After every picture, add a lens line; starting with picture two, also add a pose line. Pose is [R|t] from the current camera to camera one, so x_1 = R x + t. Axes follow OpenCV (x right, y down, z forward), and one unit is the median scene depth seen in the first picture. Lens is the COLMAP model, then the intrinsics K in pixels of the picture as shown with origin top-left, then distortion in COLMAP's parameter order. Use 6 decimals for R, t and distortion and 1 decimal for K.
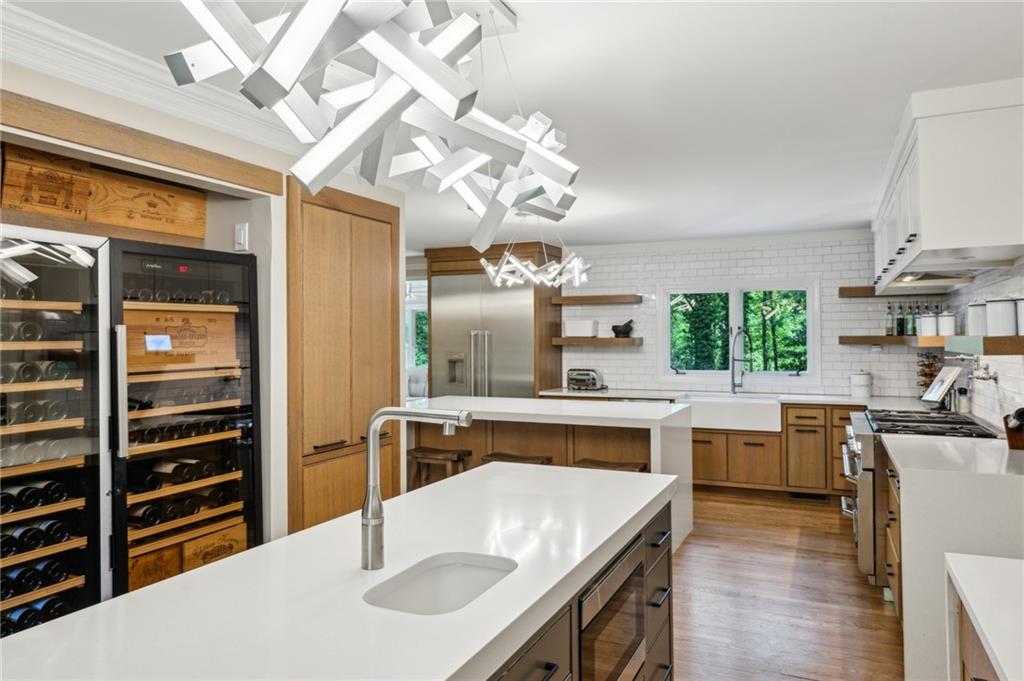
lens RADIAL K [[689.7, 0, 511.6], [0, 689.7, 337.9], [0, 0, 1]] dist [-0.002736, -0.001091]
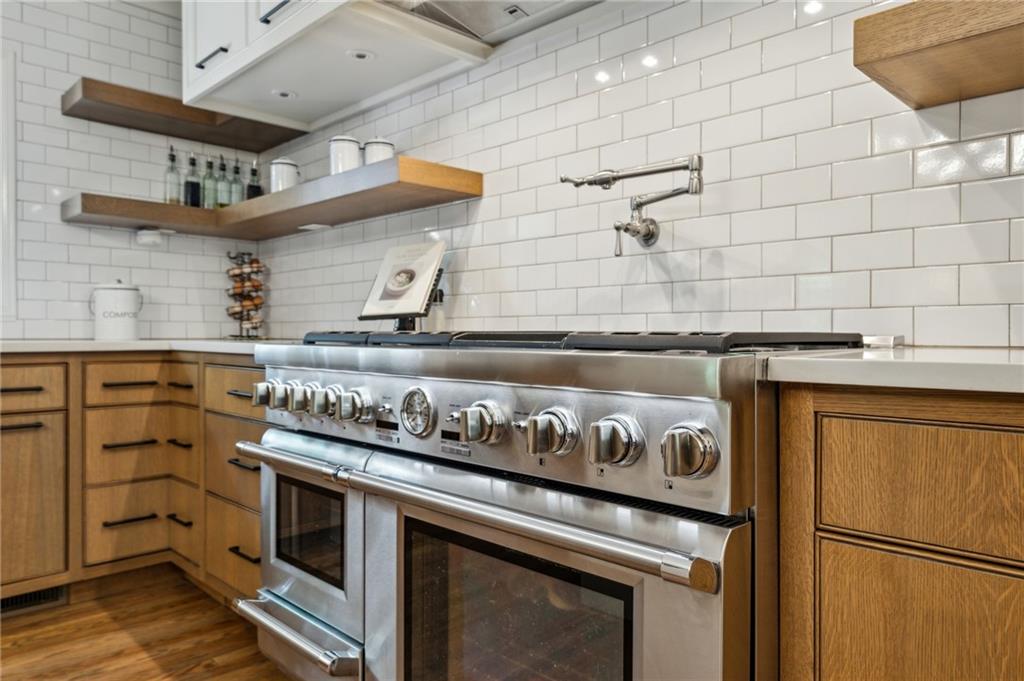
lens RADIAL K [[689.7, 0, 511.6], [0, 689.7, 336.6], [0, 0, 1]] dist [-0.002736, -0.001091]
pose [[0.338832, 0.004421, 0.940837, 0.166174], [-0.010156, 0.999948, -0.001041, 0.080287], [-0.940792, -0.009203, 0.338859, 0.596115]]
